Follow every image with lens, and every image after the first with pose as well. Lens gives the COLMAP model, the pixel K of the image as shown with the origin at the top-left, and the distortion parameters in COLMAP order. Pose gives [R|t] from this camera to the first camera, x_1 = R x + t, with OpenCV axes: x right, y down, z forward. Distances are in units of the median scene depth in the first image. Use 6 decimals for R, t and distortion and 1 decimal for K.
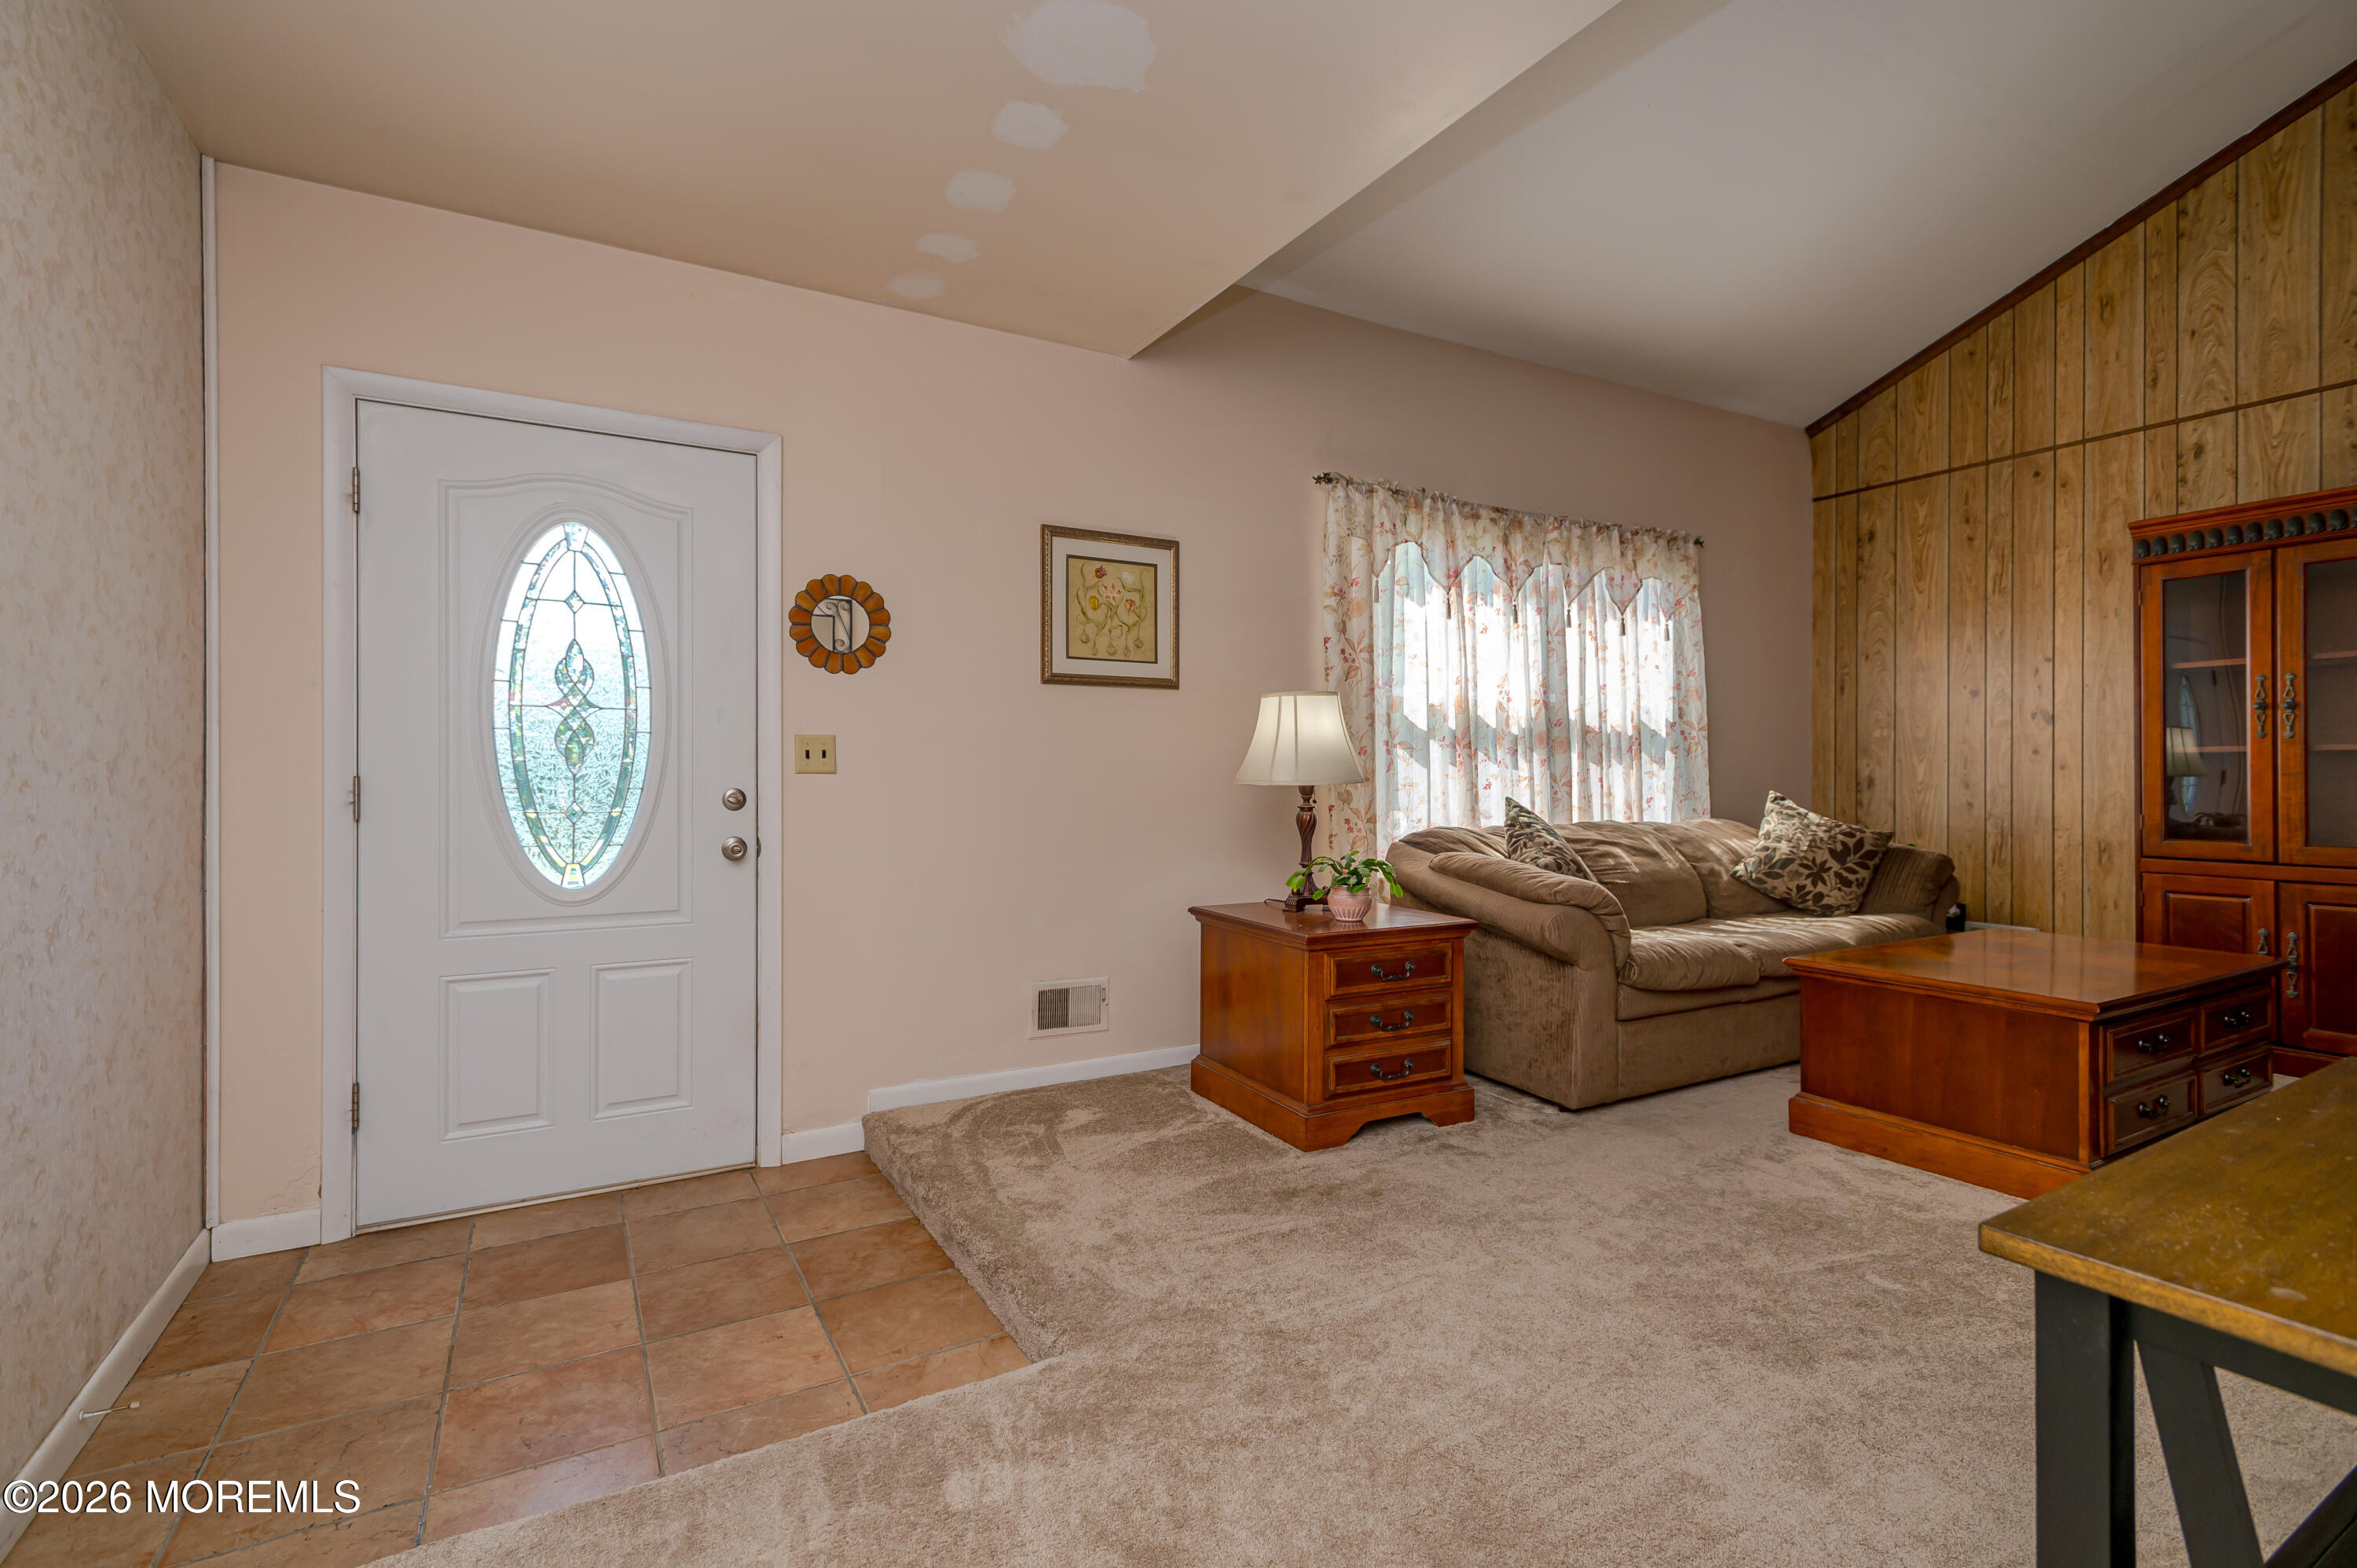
lens RADIAL K [[1092.8, 0, 1175.6], [0, 1092.8, 776.5], [0, 0, 1]] dist [0.016926, -0.001424]
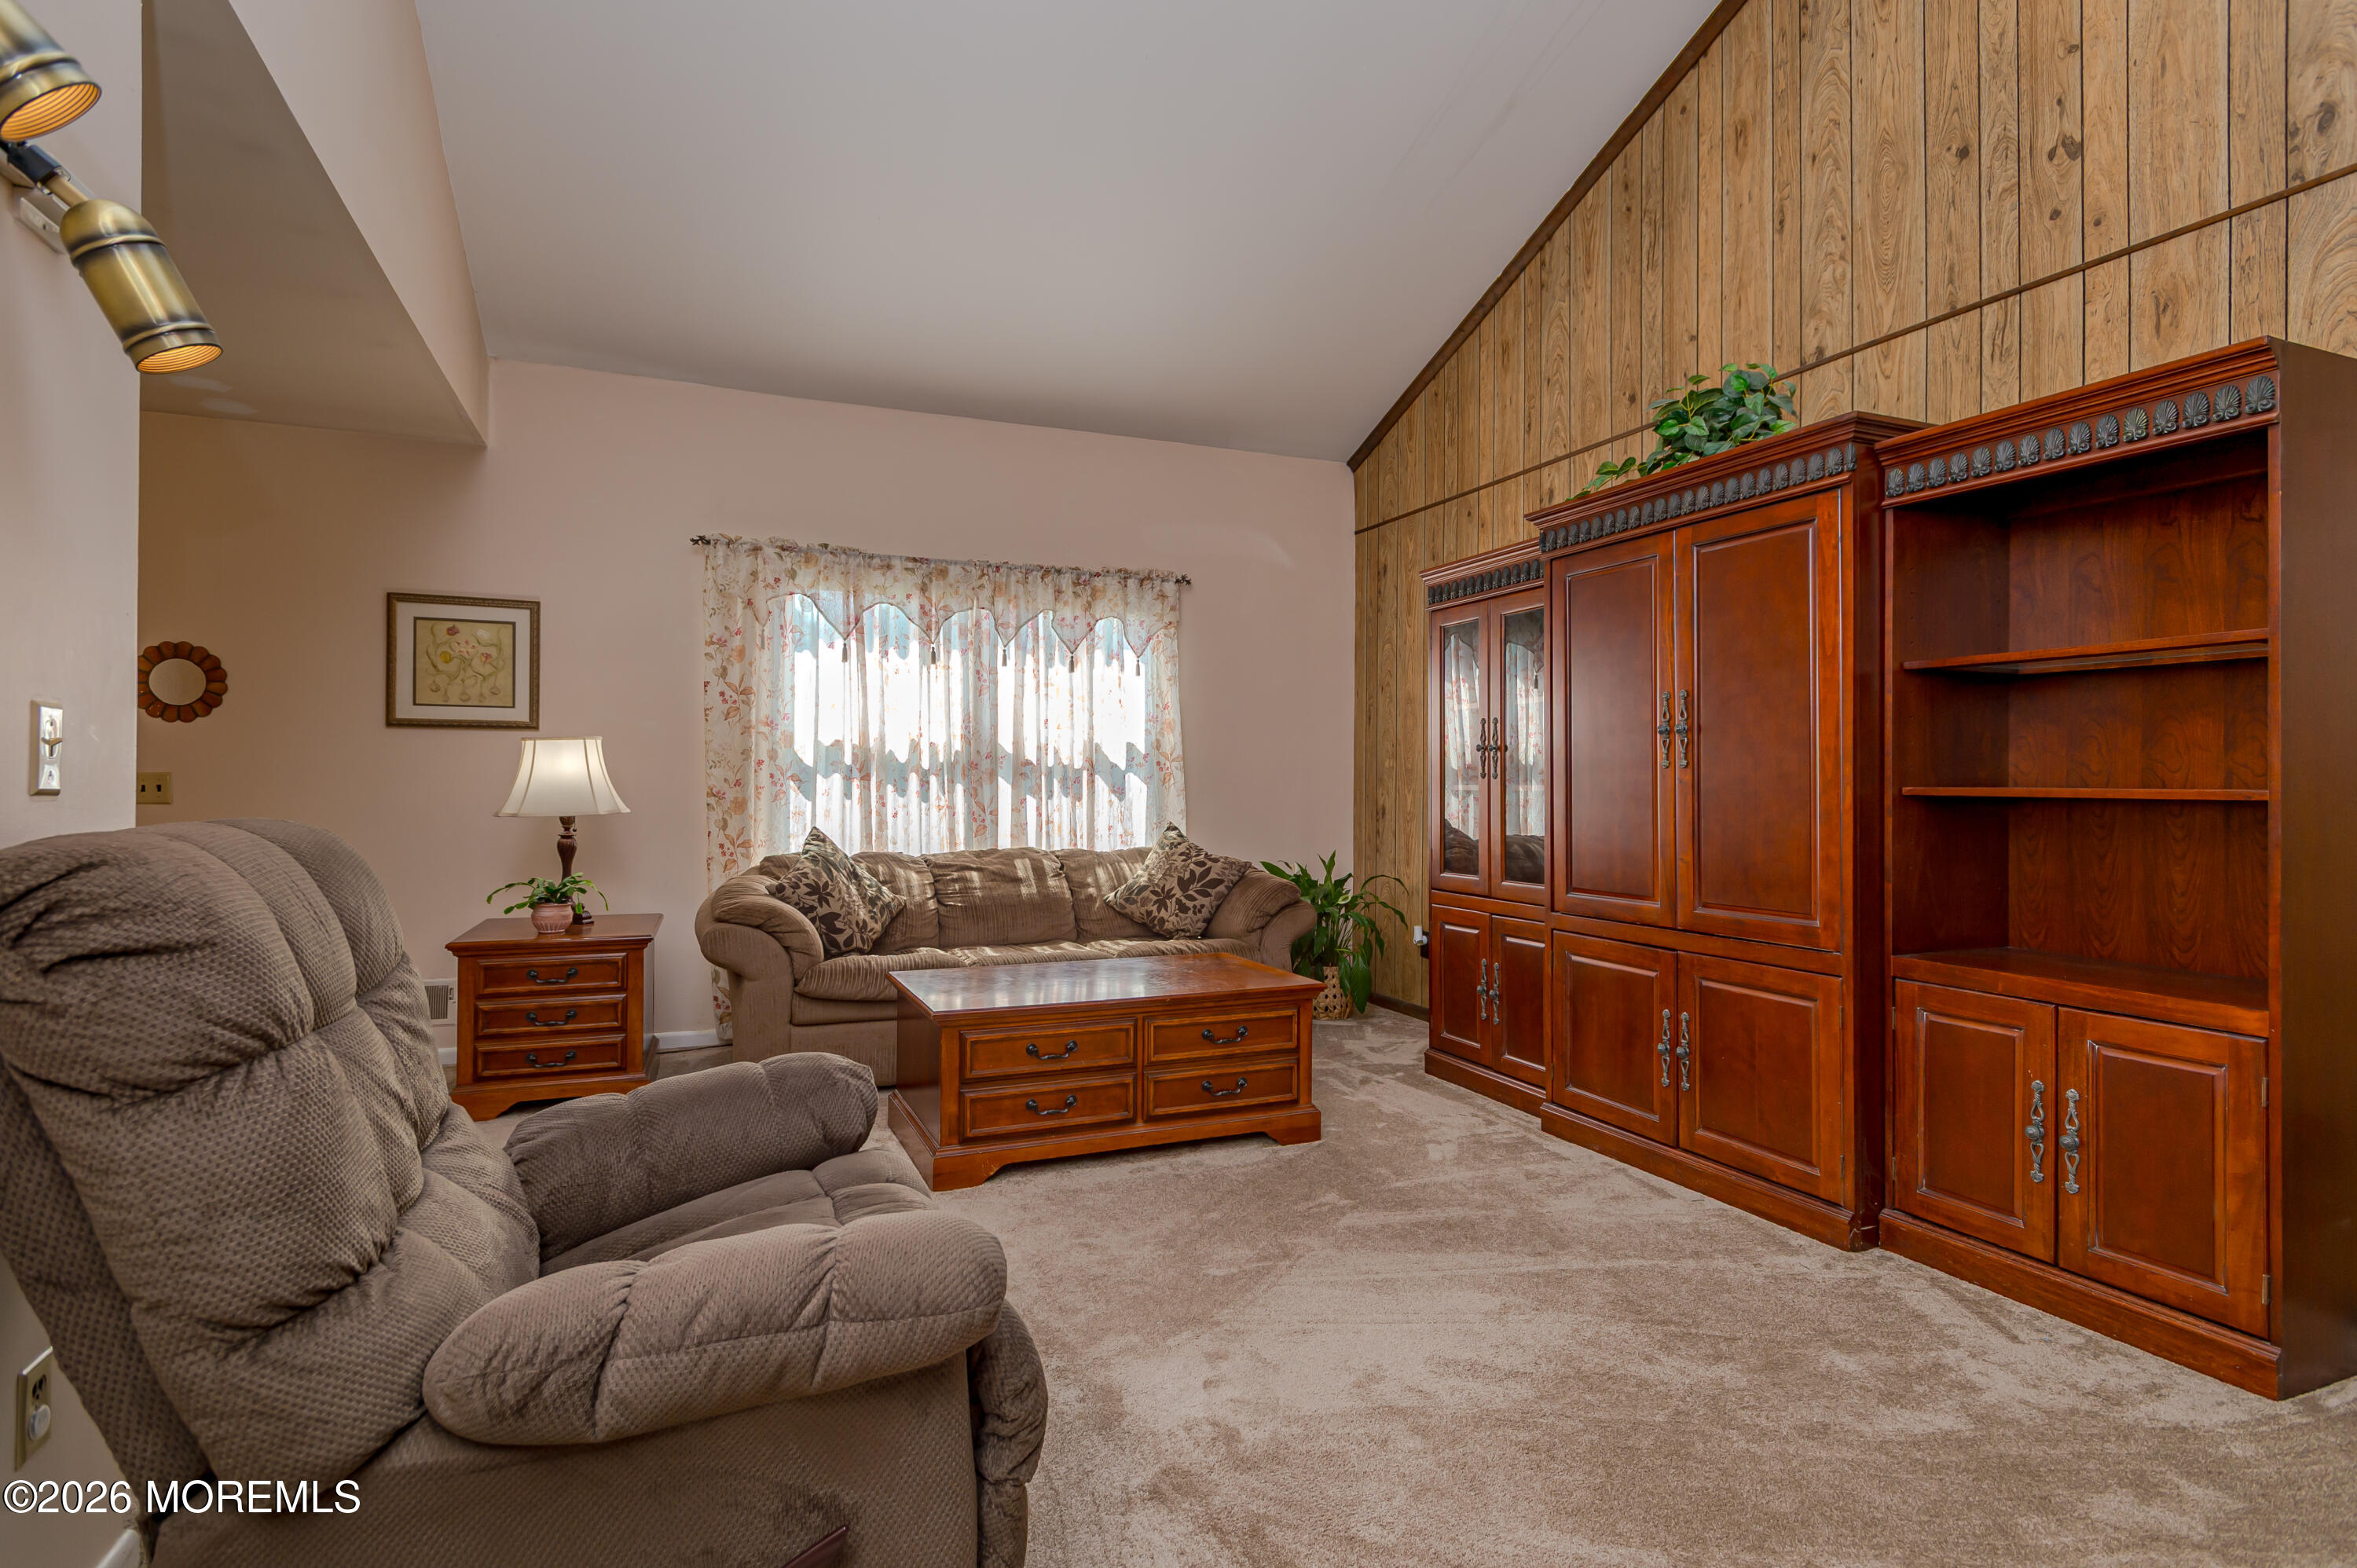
lens RADIAL K [[1171.4, 0, 1175.4], [0, 1171.4, 784.5], [0, 0, 1]] dist [0.009528, -0.000566]
pose [[0.992313, 0.005953, -0.123607, 0.705796], [-0.006178, 0.999980, -0.001433, -0.021467], [0.123596, 0.002185, 0.992330, -0.122046]]
